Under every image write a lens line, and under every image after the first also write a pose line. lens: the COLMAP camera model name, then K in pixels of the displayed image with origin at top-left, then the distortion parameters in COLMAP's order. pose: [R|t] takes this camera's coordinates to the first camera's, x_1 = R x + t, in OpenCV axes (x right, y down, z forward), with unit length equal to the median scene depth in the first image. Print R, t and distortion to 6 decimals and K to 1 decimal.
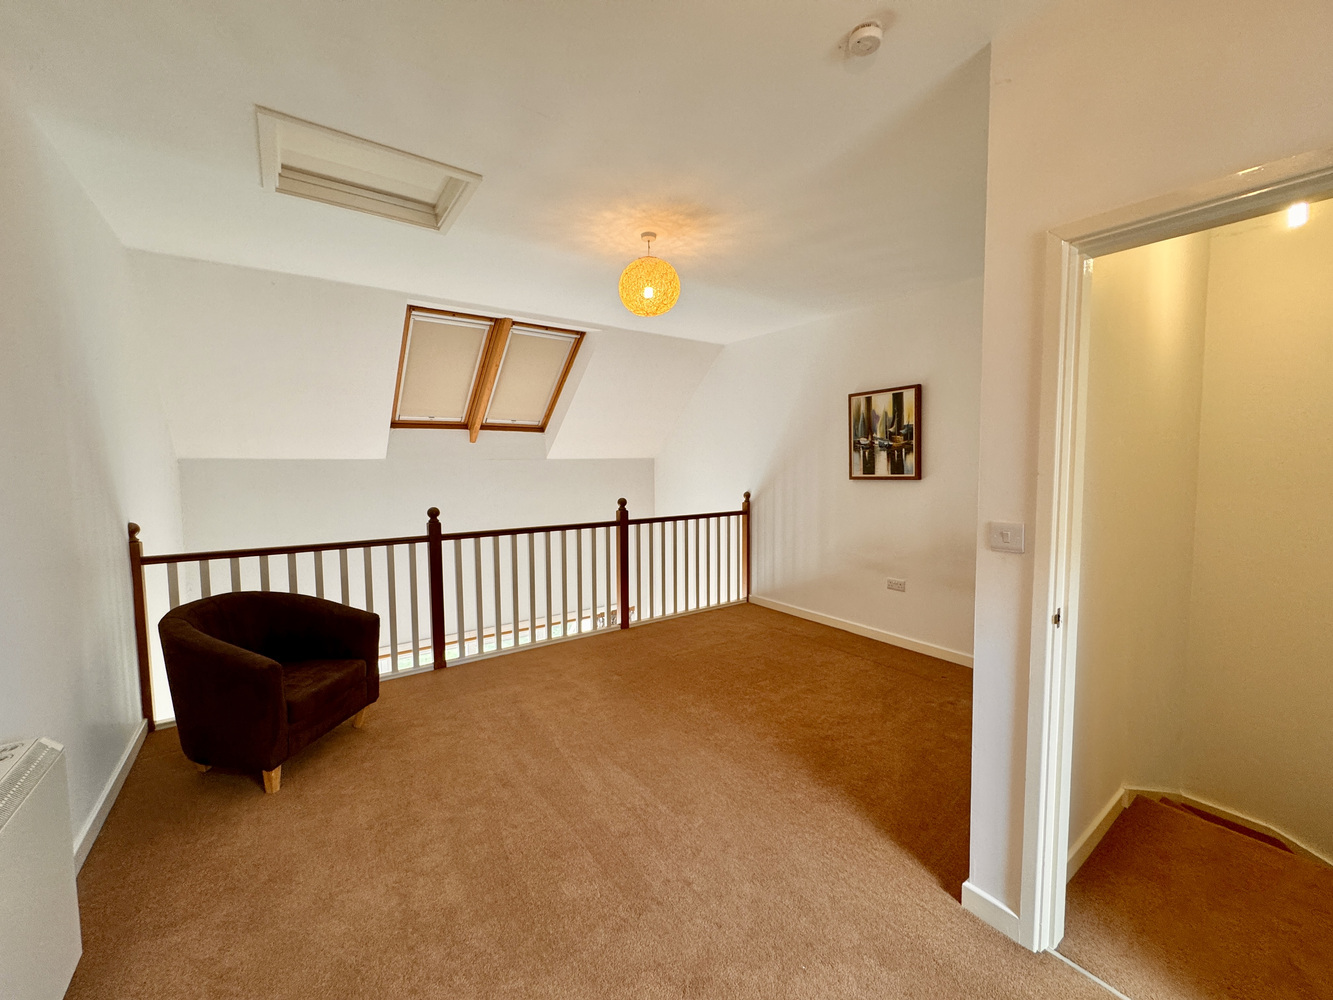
lens RADIAL K [[533.3, 0, 664.1], [0, 533.3, 500.3], [0, 0, 1]] dist [-0.001599, 0.000577]
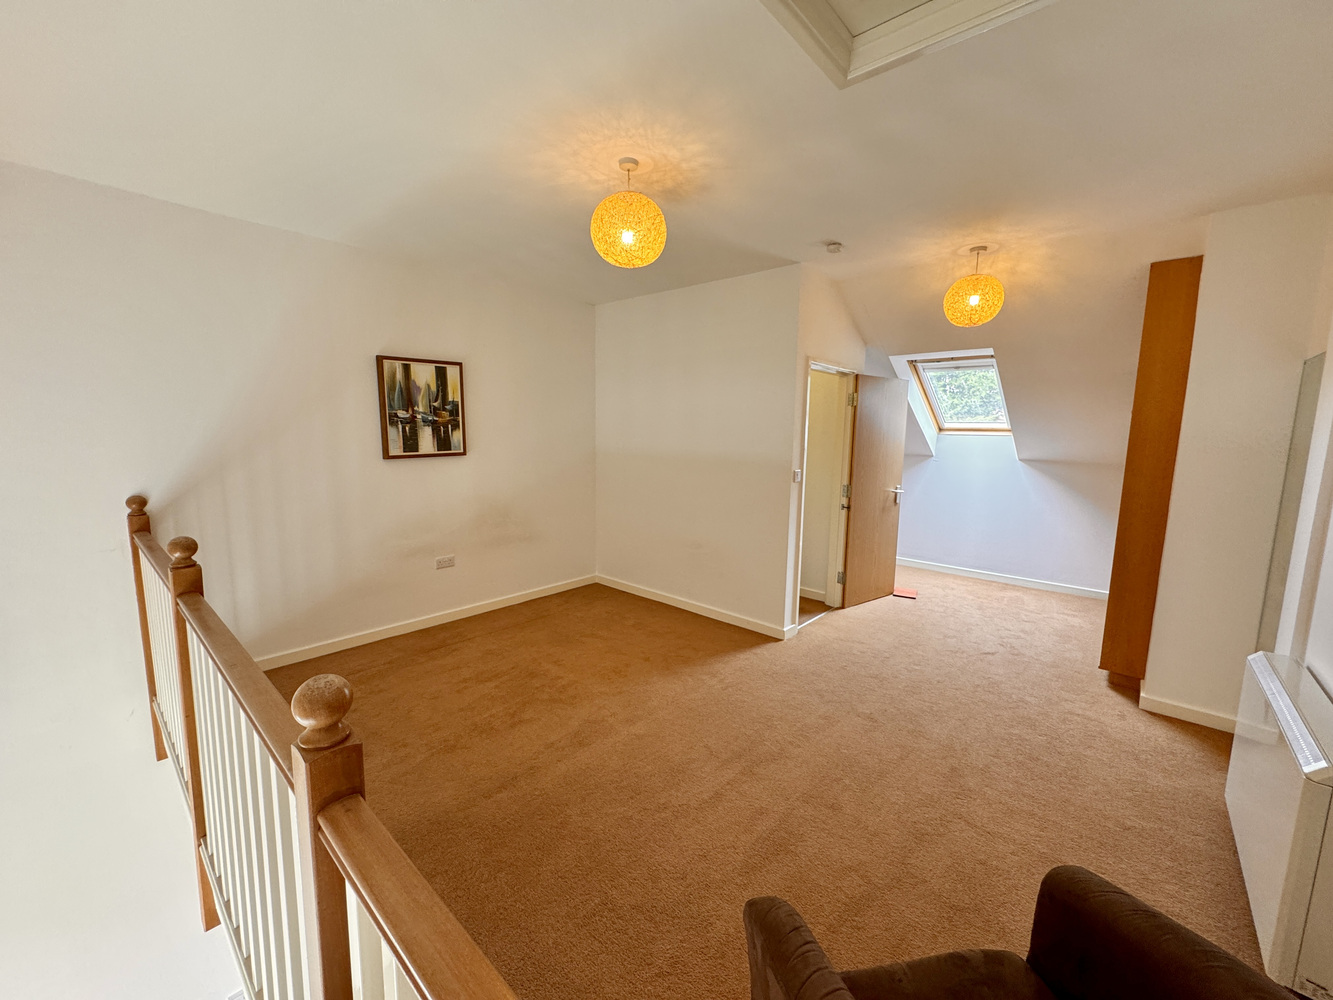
lens RADIAL K [[533.3, 0, 672.5], [0, 533.3, 498.5], [0, 0, 1]] dist [-0.001599, 0.000577]
pose [[-0.229283, -0.125593, 0.965223, -0.602045], [0.052017, 0.988643, 0.140996, -0.076504], [-0.971969, 0.082536, -0.220146, 0.794196]]
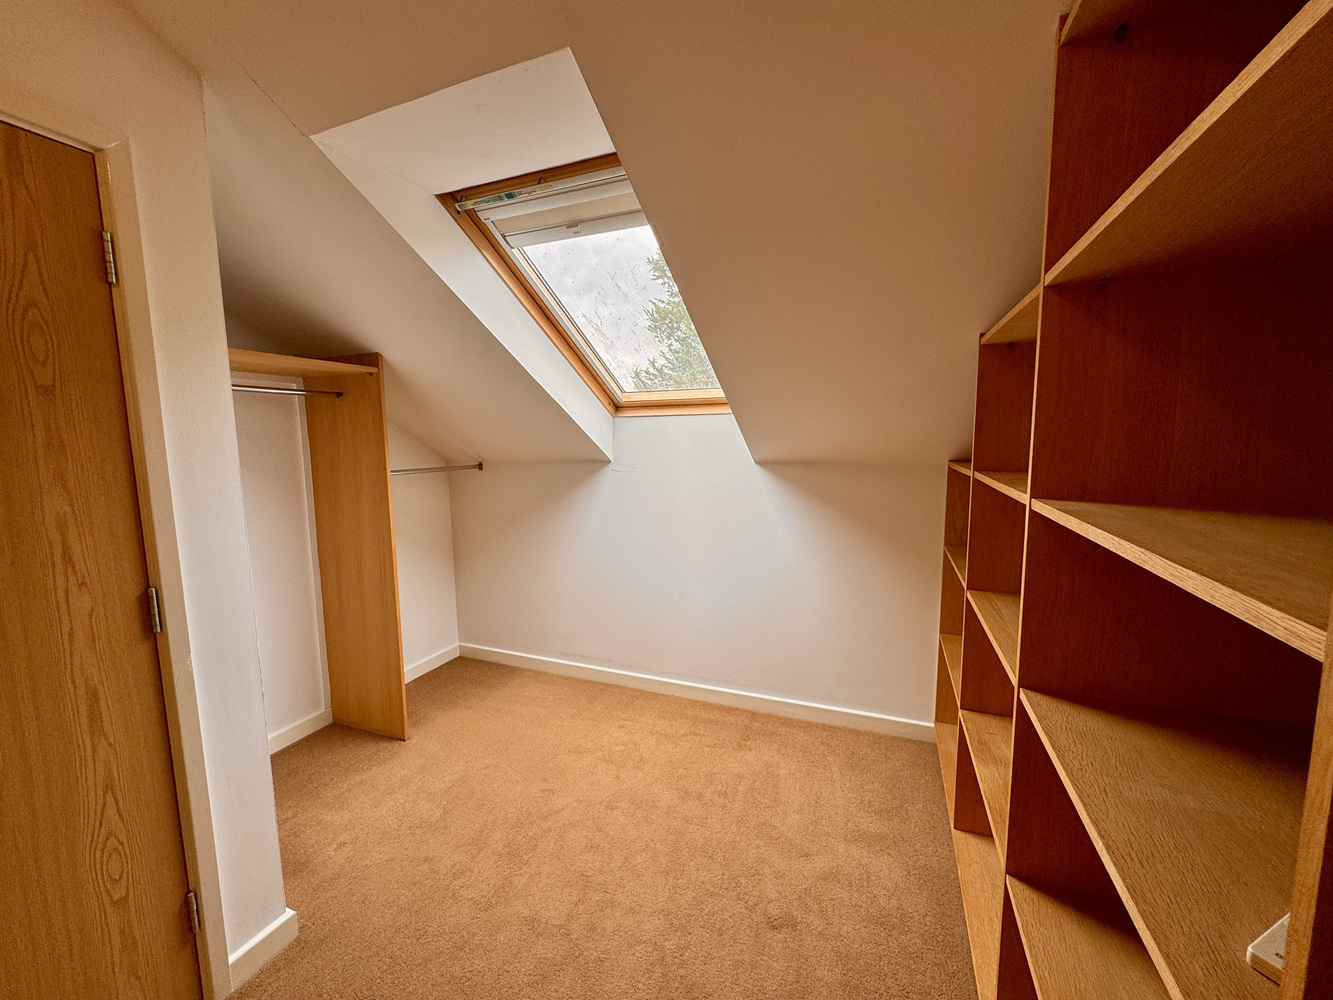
lens RADIAL K [[533.3, 0, 655.7], [0, 533.3, 493.0], [0, 0, 1]] dist [-0.001599, 0.000577]
pose [[-0.514538, -0.092337, 0.852481, -0.418089], [0.075757, 0.985402, 0.152459, -0.056951], [-0.854114, 0.143027, -0.500032, 0.578863]]
